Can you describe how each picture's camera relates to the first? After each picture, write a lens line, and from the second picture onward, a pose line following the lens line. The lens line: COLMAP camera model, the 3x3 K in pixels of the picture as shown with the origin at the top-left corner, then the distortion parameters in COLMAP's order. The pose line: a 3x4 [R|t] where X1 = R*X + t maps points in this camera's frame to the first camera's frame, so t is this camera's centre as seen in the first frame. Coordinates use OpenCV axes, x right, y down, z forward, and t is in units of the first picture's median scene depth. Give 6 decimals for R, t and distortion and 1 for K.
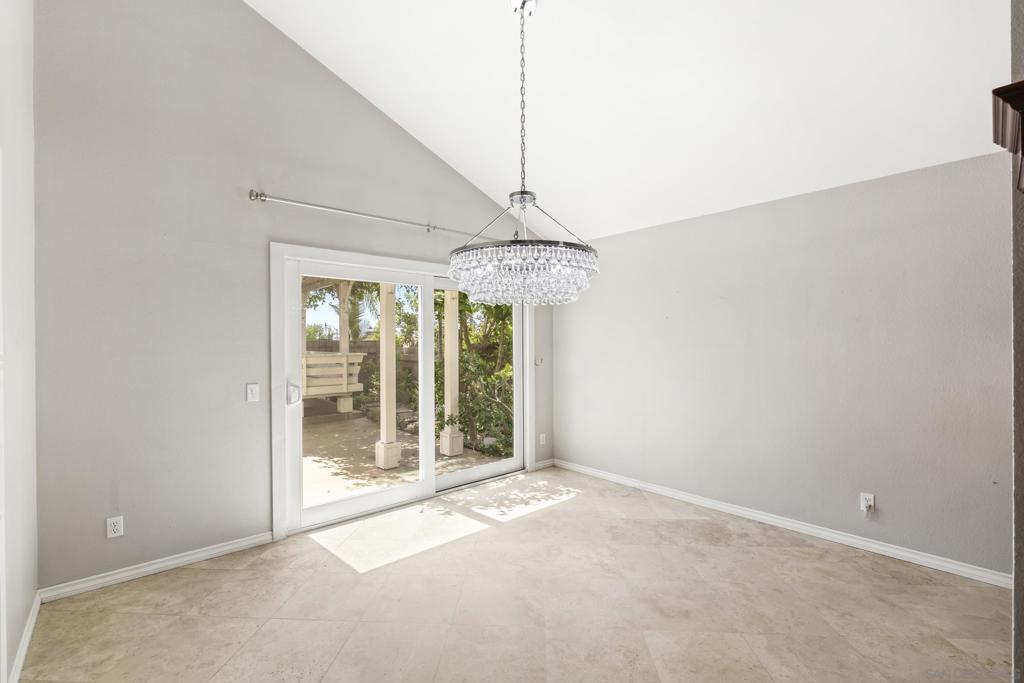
lens RADIAL K [[447.6, 0, 513.2], [0, 447.6, 344.3], [0, 0, 1]] dist [-0.005936, 0.001229]
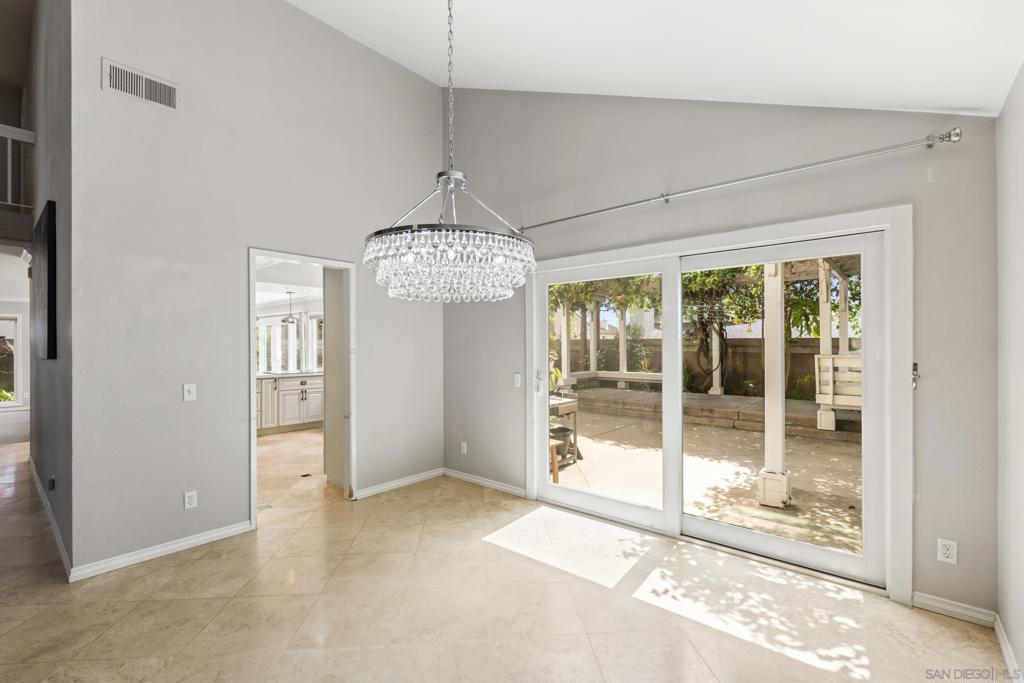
lens RADIAL K [[447.6, 0, 510.3], [0, 447.6, 344.0], [0, 0, 1]] dist [-0.005936, 0.001229]
pose [[0.119996, 0.003375, -0.992769, 0.480475], [0.002820, 0.999989, 0.003740, -0.002671], [0.992770, -0.003248, 0.119985, 0.534325]]
